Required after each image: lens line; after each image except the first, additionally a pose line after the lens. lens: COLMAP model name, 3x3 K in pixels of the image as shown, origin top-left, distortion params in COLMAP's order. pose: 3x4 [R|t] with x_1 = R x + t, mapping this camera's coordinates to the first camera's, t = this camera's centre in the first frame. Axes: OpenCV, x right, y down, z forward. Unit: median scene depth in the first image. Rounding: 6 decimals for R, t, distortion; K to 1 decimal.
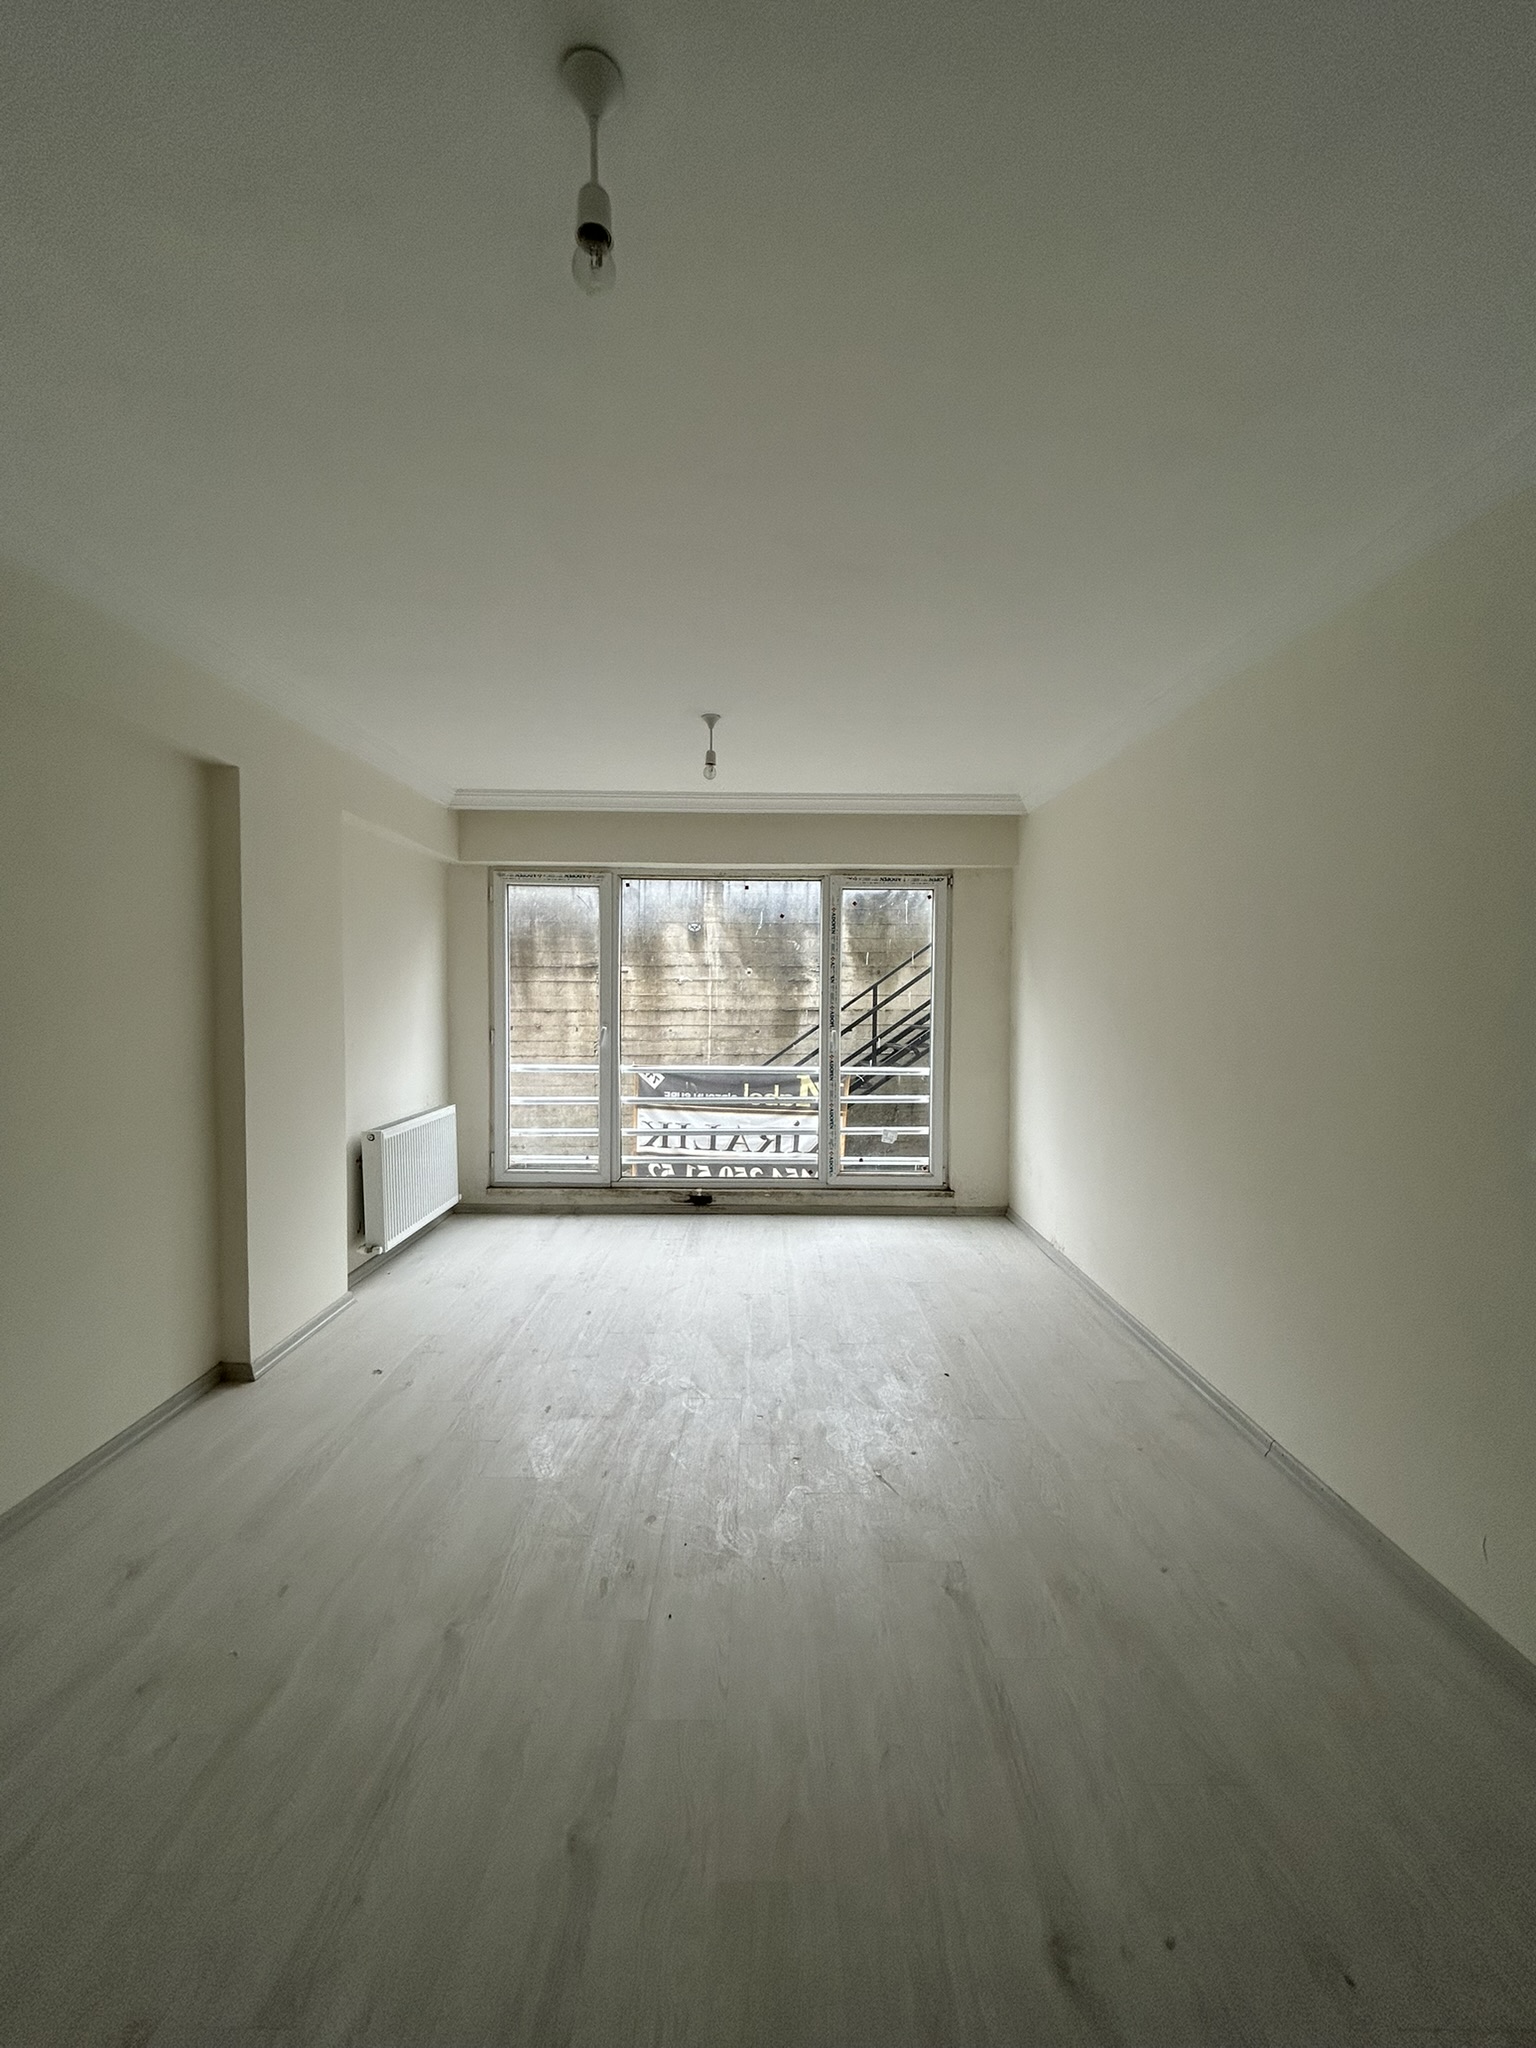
lens RADIAL K [[821.4, 0, 769.2], [0, 821.4, 1026.8], [0, 0, 1]] dist [-0.000245, 0.000393]
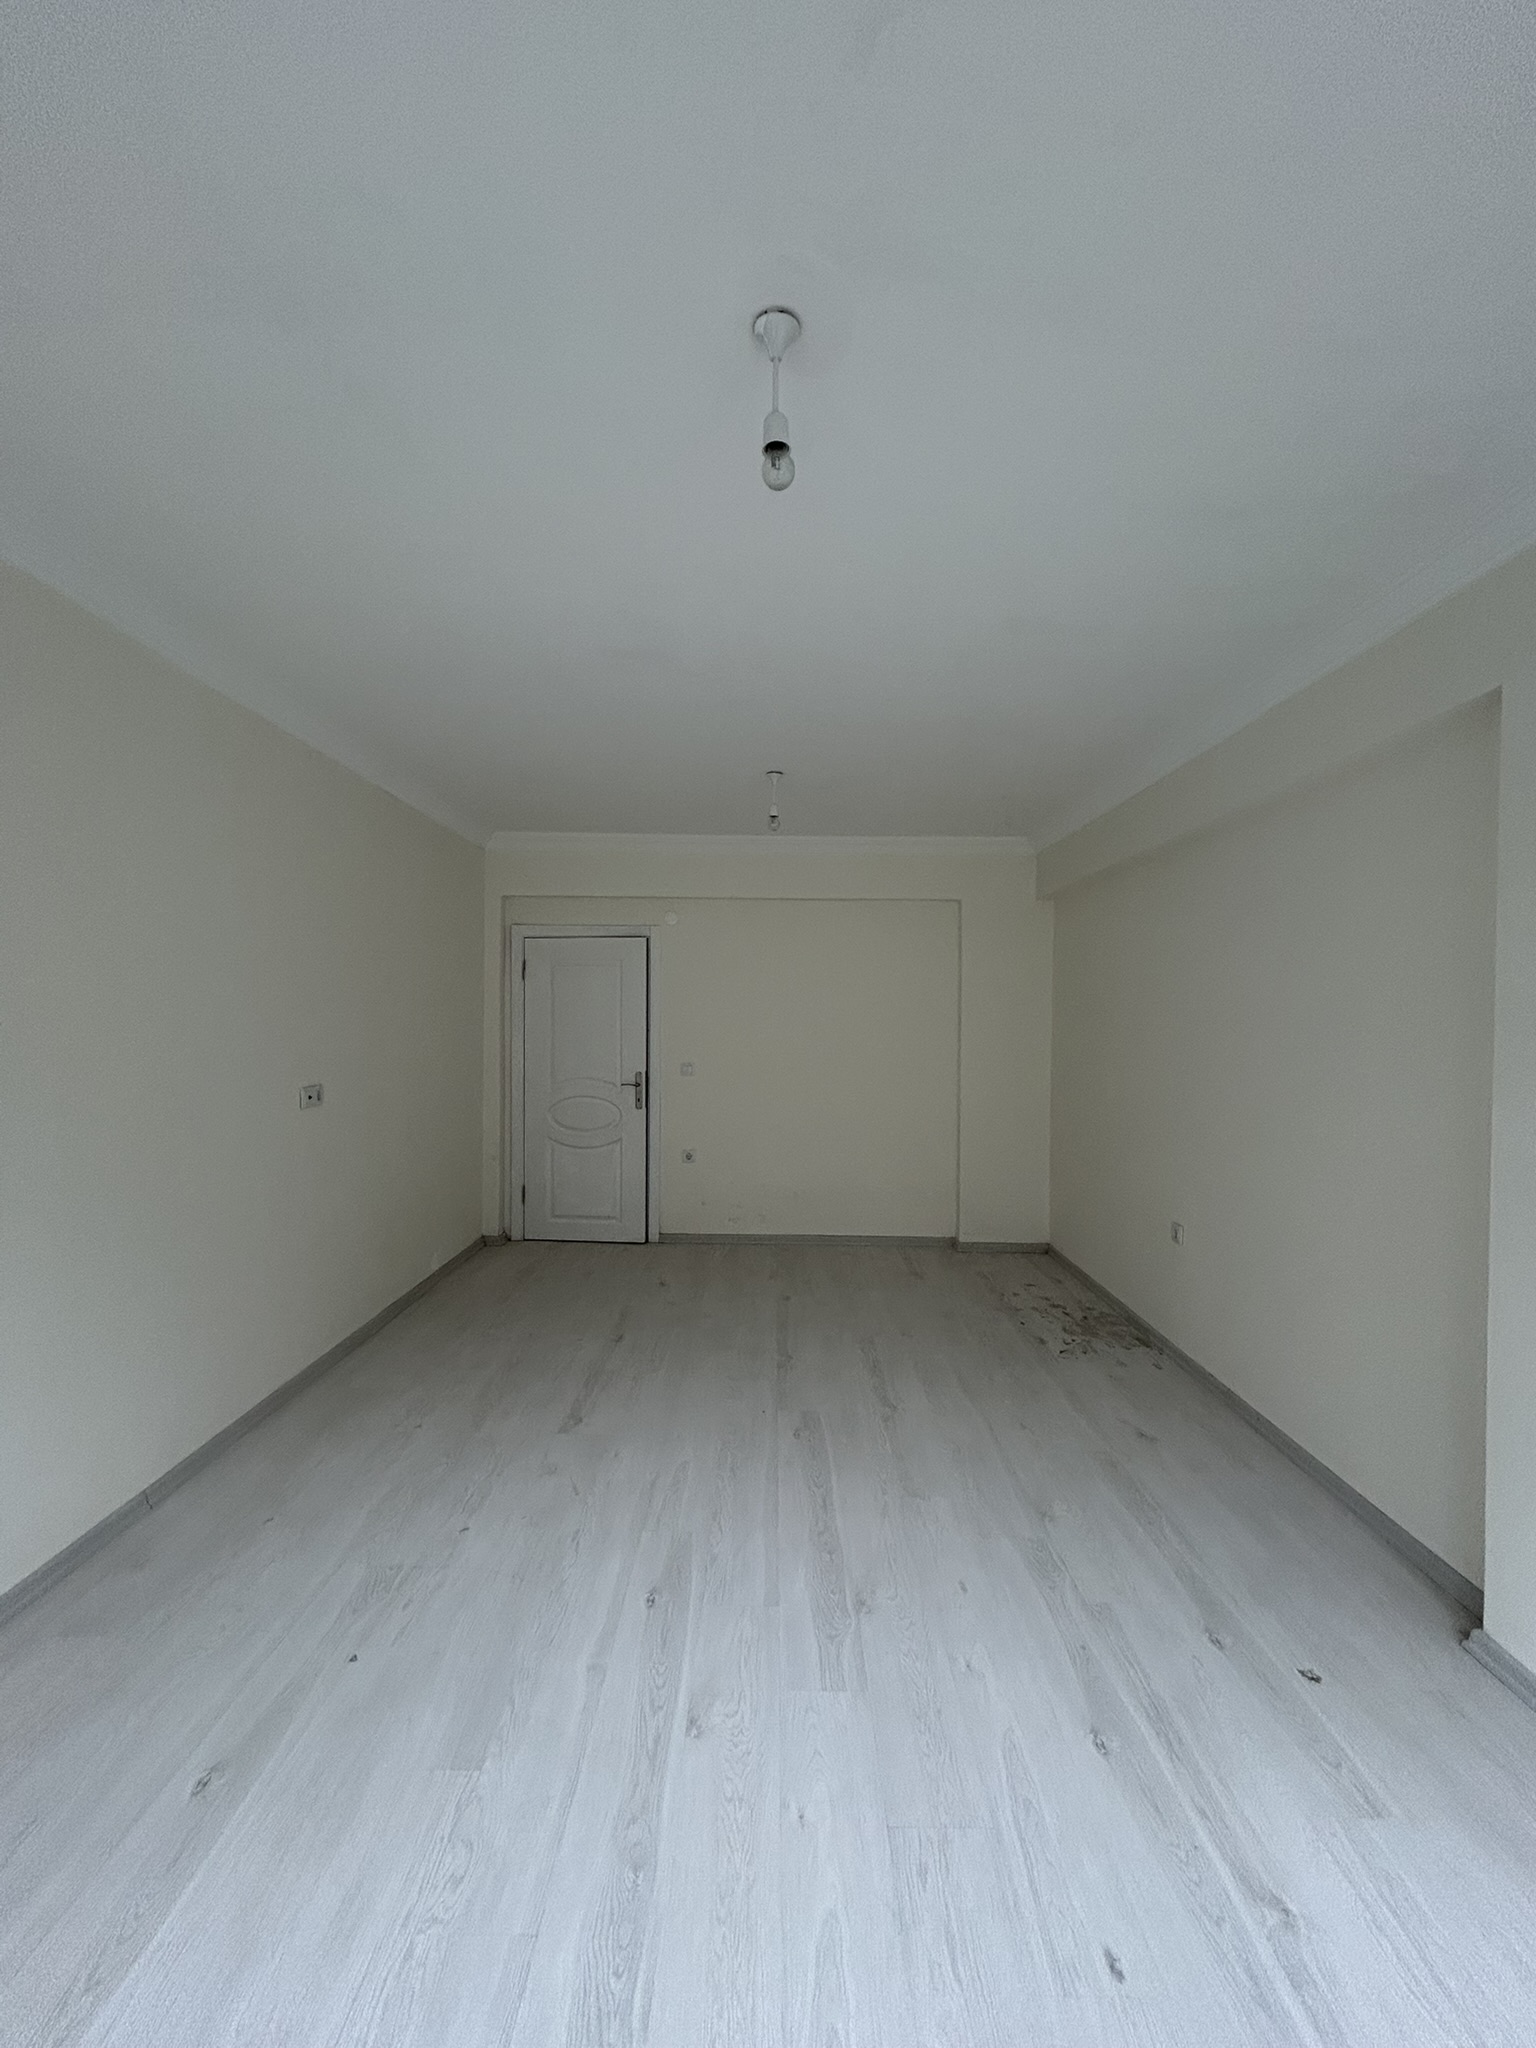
lens RADIAL K [[821.4, 0, 769.2], [0, 821.4, 1026.8], [0, 0, 1]] dist [-0.000245, 0.000393]
pose [[-0.999738, -0.017145, 0.015185, -0.039184], [-0.016253, 0.998238, 0.057063, -0.033952], [-0.016137, 0.056801, -0.998255, 0.699925]]
